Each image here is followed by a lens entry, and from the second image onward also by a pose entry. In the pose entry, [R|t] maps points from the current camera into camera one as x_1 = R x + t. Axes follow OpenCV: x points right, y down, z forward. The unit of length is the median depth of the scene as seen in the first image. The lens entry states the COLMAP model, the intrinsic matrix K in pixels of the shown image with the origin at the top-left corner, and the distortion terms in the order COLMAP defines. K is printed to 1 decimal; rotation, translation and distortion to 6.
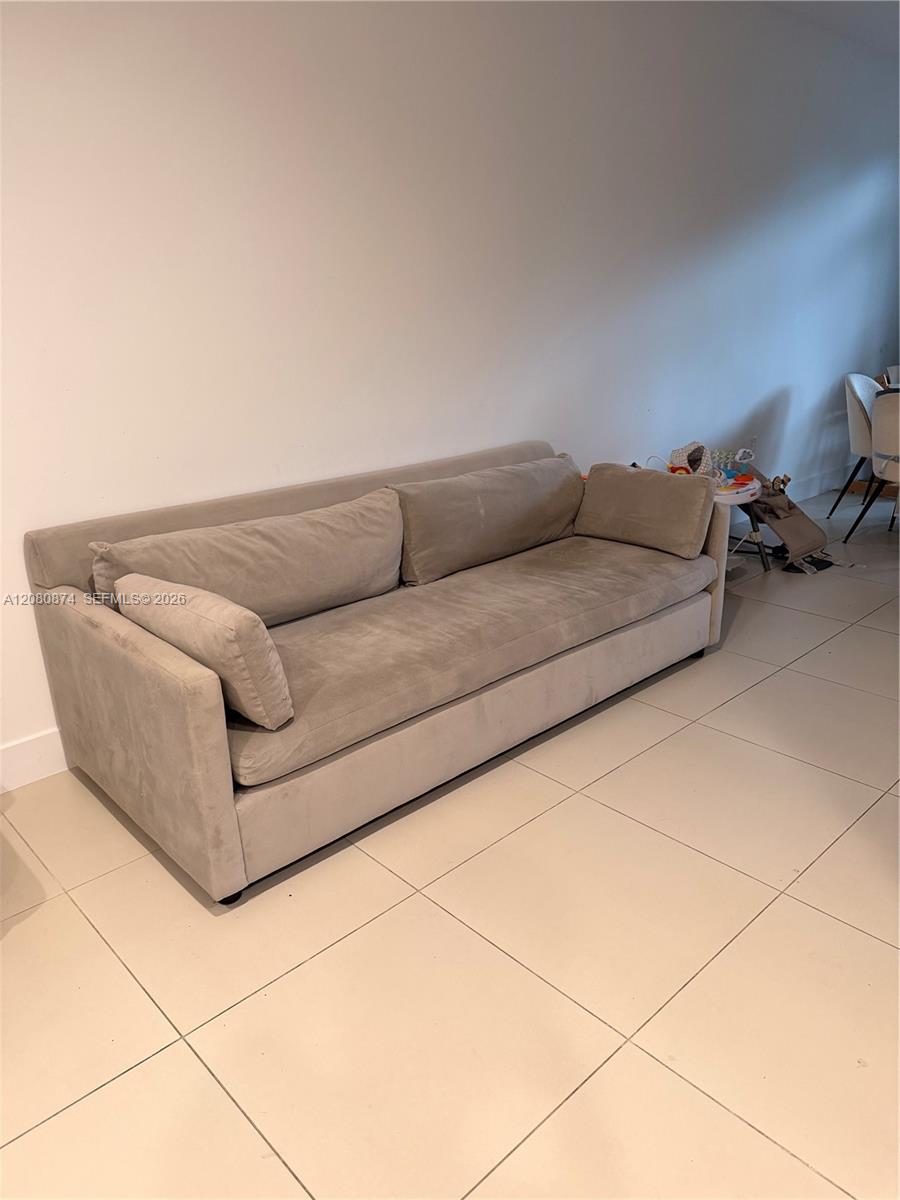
lens RADIAL K [[846.0, 0, 450.0], [0, 846.0, 600.0], [0, 0, 1]] dist [0.117098, -0.003106]
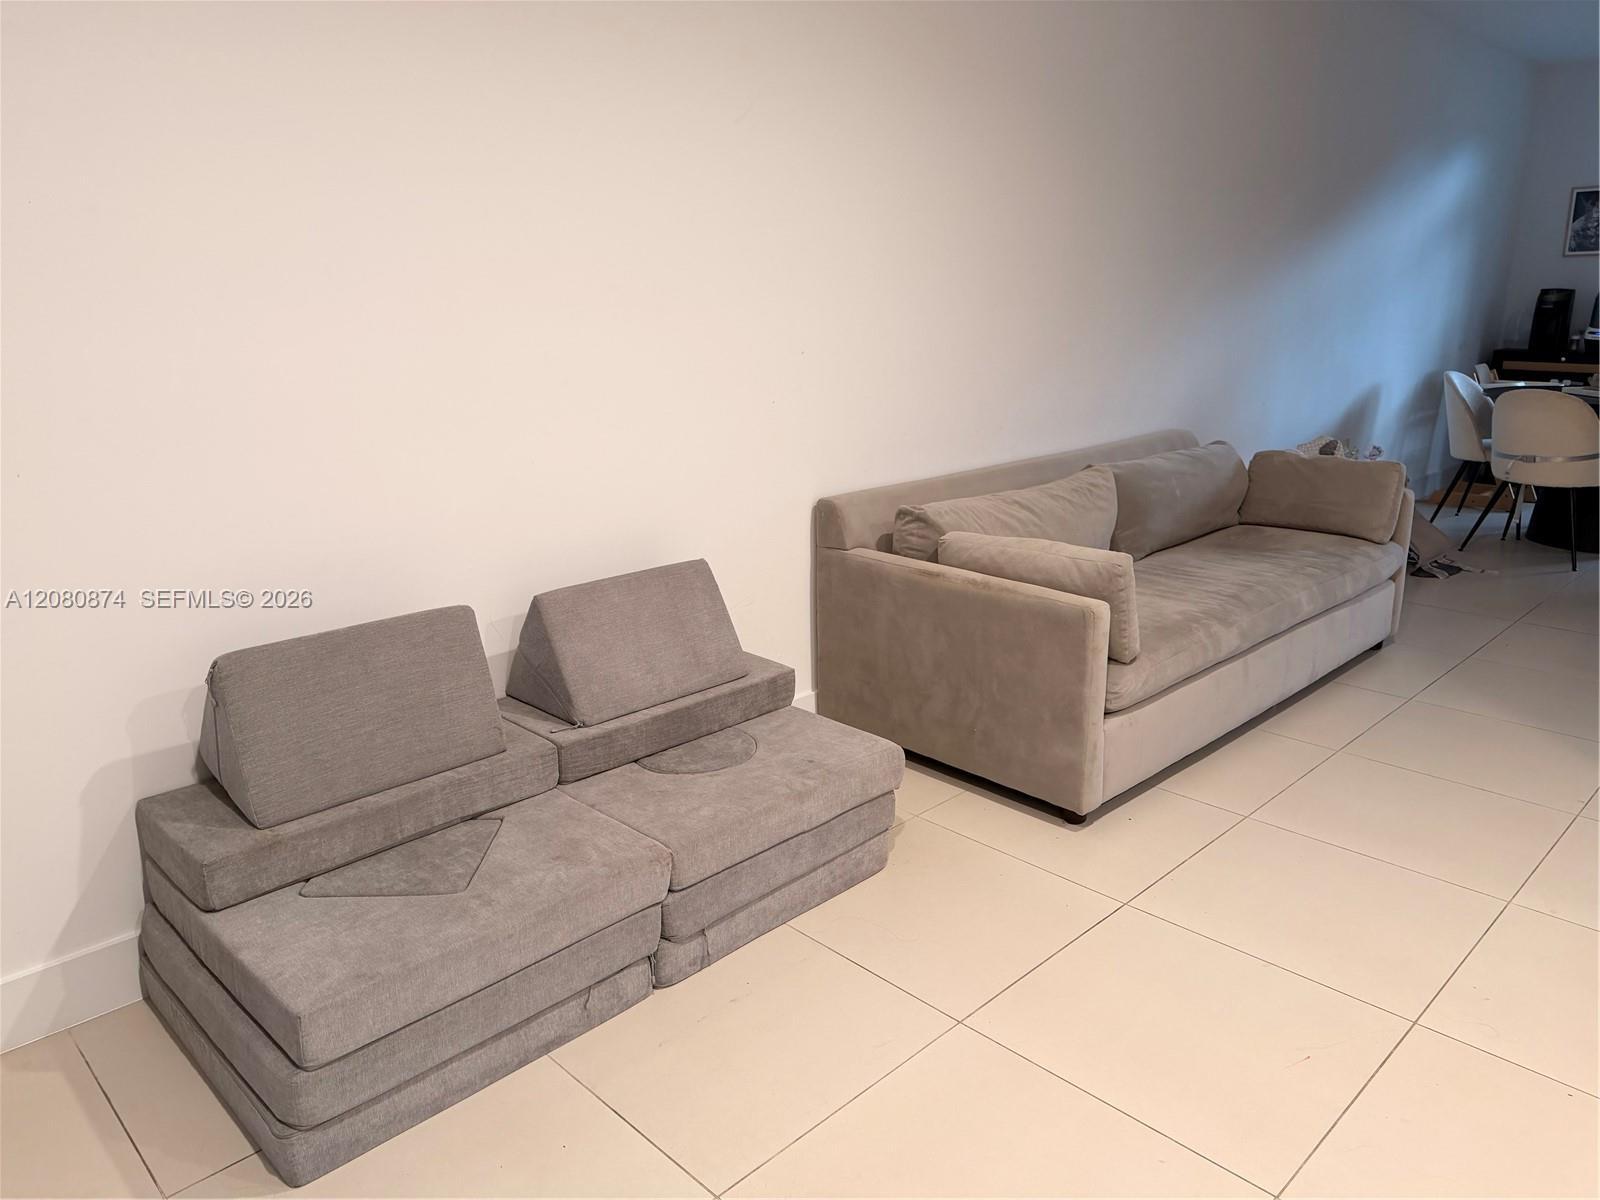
lens RADIAL K [[1128.0, 0, 800.0], [0, 1128.0, 600.0], [0, 0, 1]] dist [0.117098, -0.003106]
pose [[0.999038, 0.006979, 0.043293, -0.454237], [-0.004019, 0.997670, -0.068100, 0.112581], [-0.043667, 0.067860, 0.996739, -0.304430]]
